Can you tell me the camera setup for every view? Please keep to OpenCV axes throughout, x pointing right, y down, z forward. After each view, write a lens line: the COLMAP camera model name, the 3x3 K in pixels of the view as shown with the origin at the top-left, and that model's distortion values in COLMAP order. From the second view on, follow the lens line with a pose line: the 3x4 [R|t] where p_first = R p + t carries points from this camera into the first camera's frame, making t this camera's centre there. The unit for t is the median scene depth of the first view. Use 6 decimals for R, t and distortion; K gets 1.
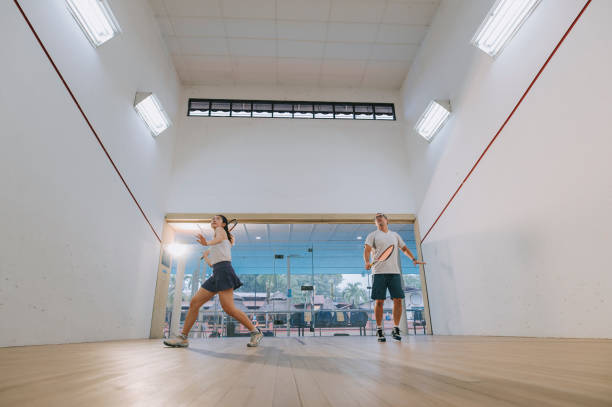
lens RADIAL K [[412.7, 0, 321.1], [0, 412.7, 170.9], [0, 0, 1]] dist [-0.016634, 0.000853]
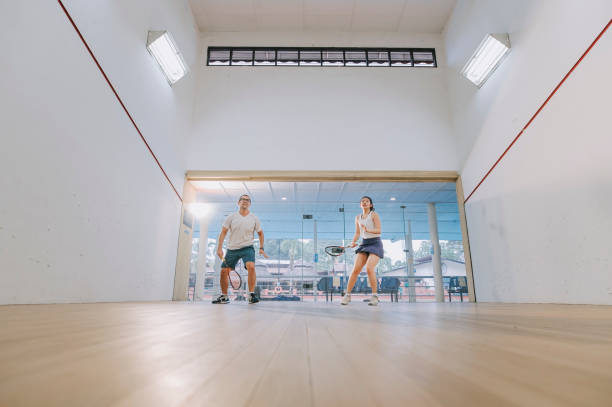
lens RADIAL K [[351.0, 0, 305.3], [0, 351.0, 199.4], [0, 0, 1]] dist [-0.001854, 0.000422]
pose [[0.998389, 0.002262, -0.056699, -0.059069], [0.002461, 0.996539, 0.083085, 0.097646], [0.056690, -0.083090, 0.994928, 0.205921]]
